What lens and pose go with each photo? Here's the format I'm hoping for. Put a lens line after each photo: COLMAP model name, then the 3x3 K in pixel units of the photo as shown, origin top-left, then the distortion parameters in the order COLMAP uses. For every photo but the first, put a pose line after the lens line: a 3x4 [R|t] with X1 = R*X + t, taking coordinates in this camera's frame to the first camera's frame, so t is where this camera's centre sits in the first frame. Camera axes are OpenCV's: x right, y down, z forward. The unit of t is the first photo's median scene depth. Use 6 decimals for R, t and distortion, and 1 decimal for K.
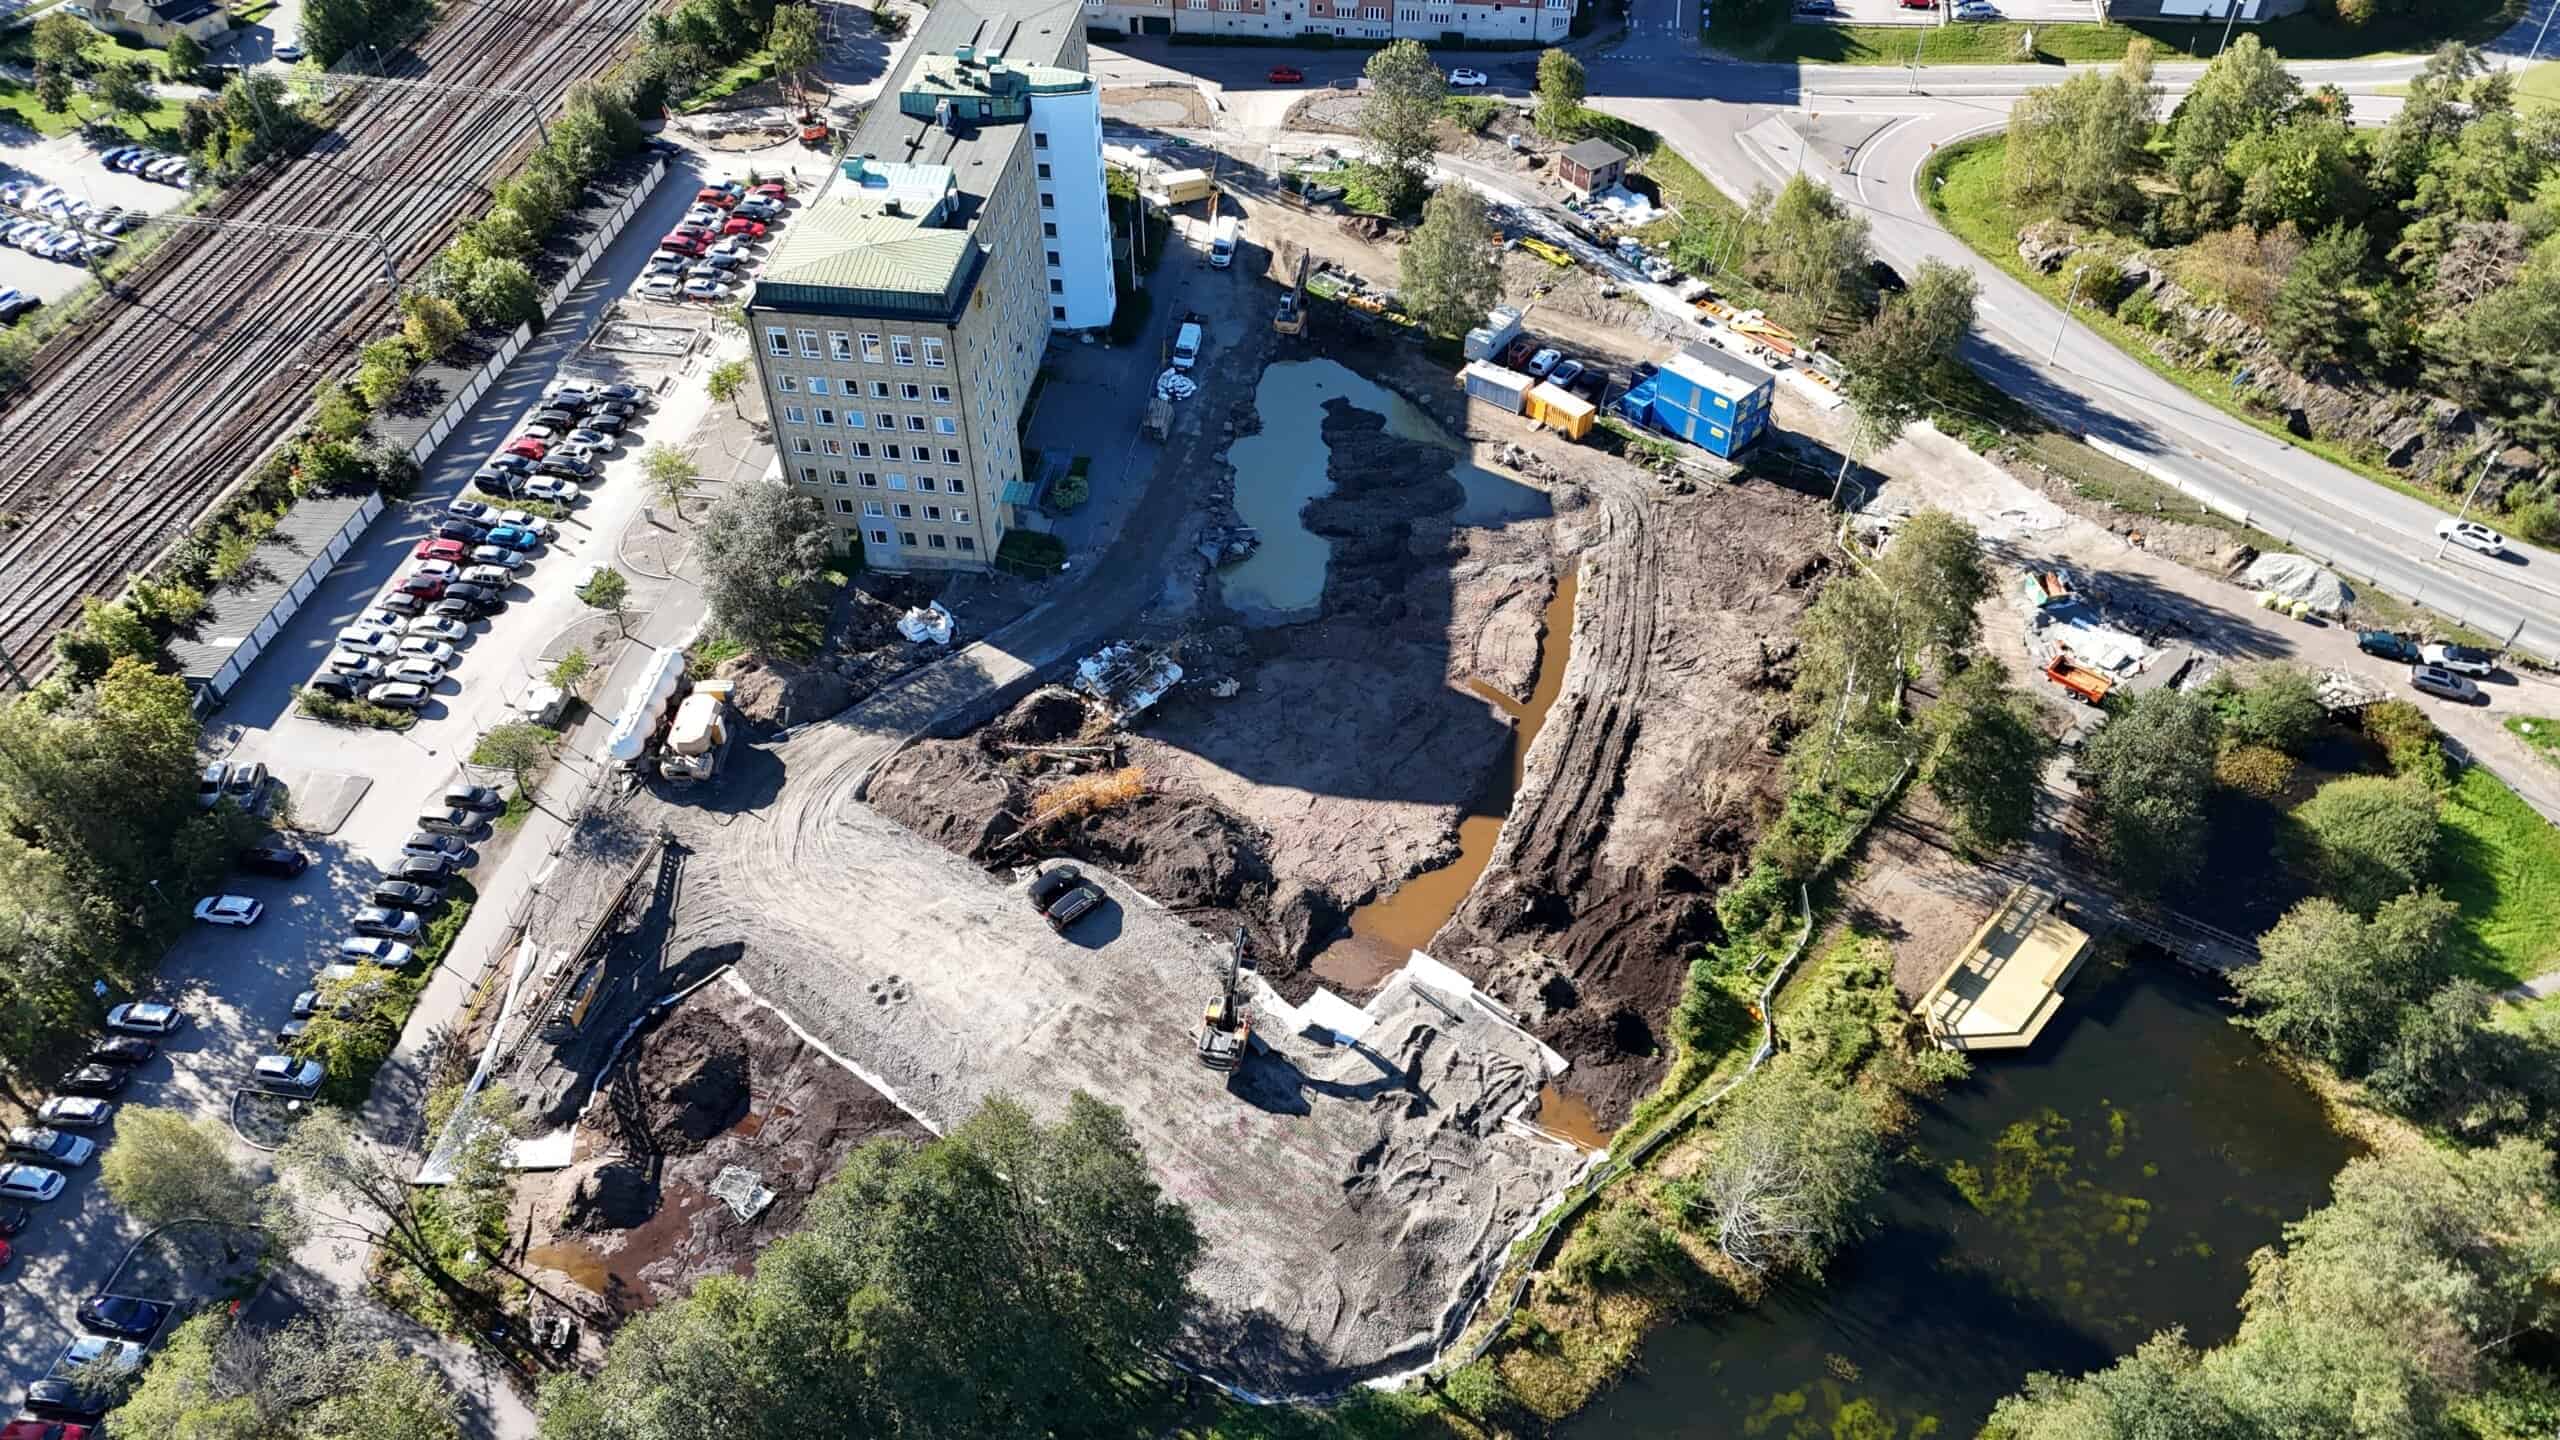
lens RADIAL K [[1623.8, 0, 1280.0], [0, 1623.8, 720.0], [0, 0, 1]] dist [0.059283, -0.043711]
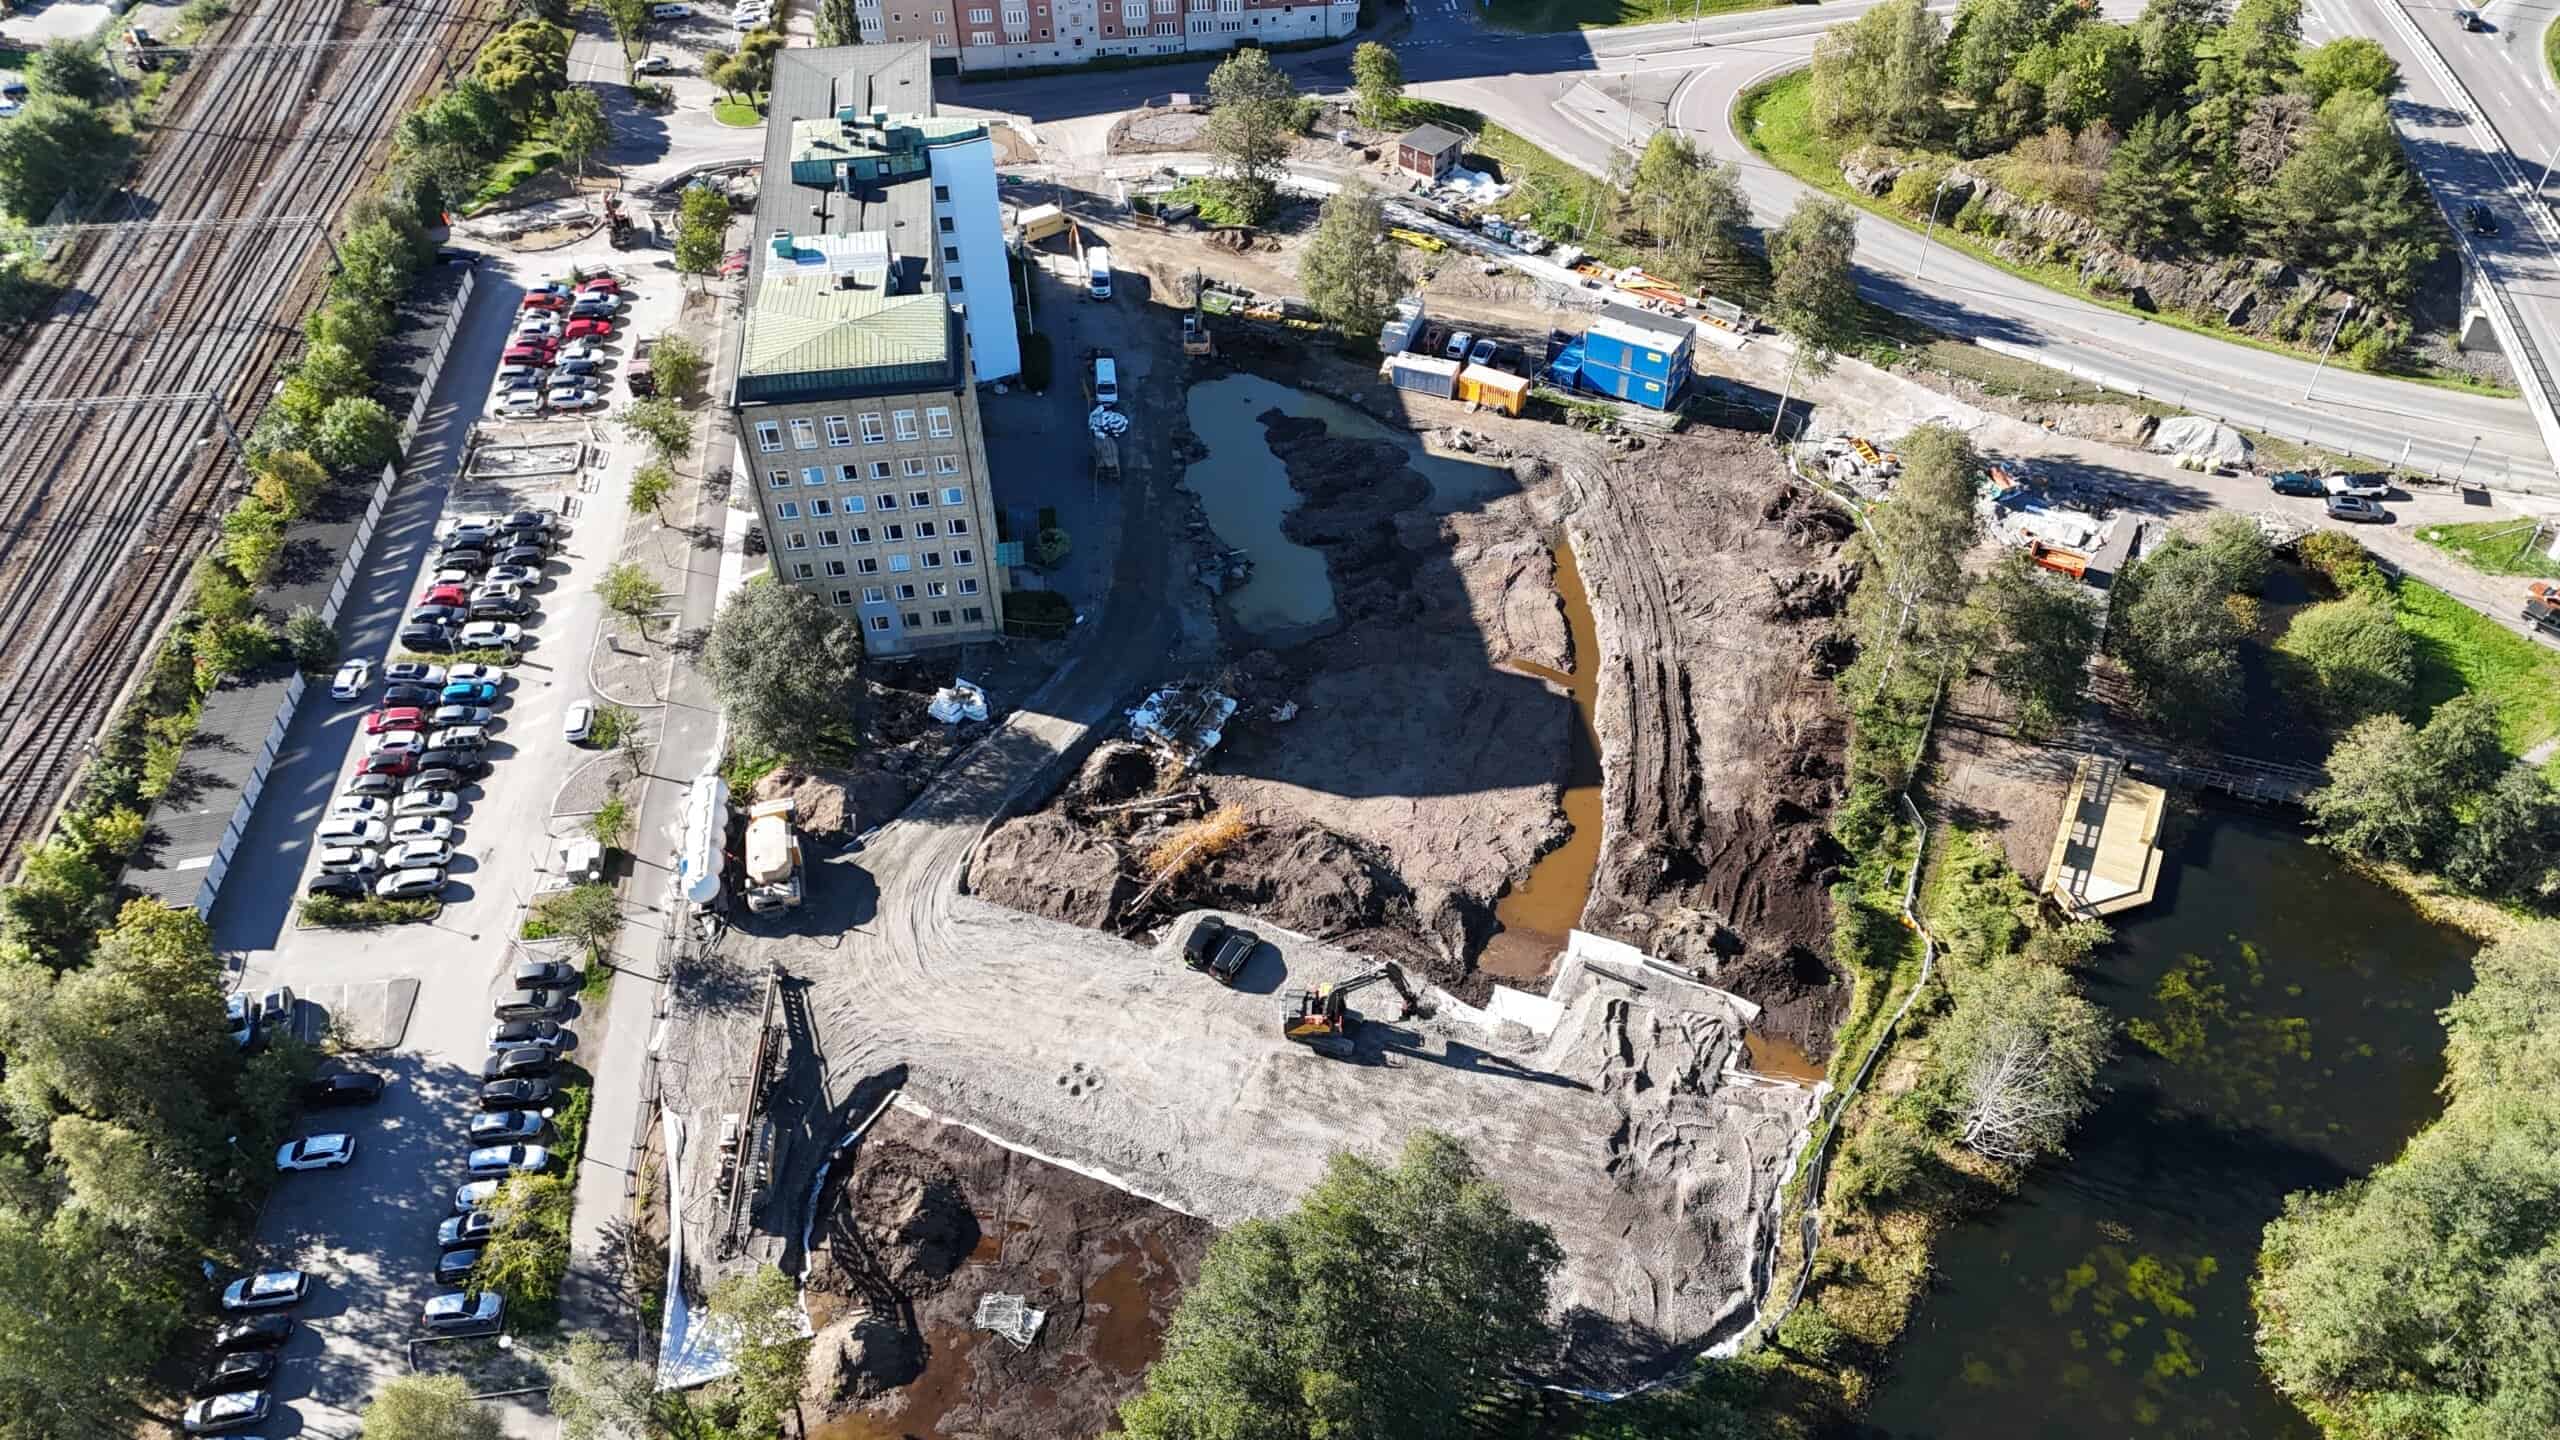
lens RADIAL K [[1623.8, 0, 1280.0], [0, 1623.8, 720.0], [0, 0, 1]] dist [0.059283, -0.043711]
pose [[0.970622, -0.181181, 0.158322, -0.188745], [0.182181, 0.983230, 0.008296, -0.022895], [-0.157170, 0.020791, 0.987353, 0.023238]]
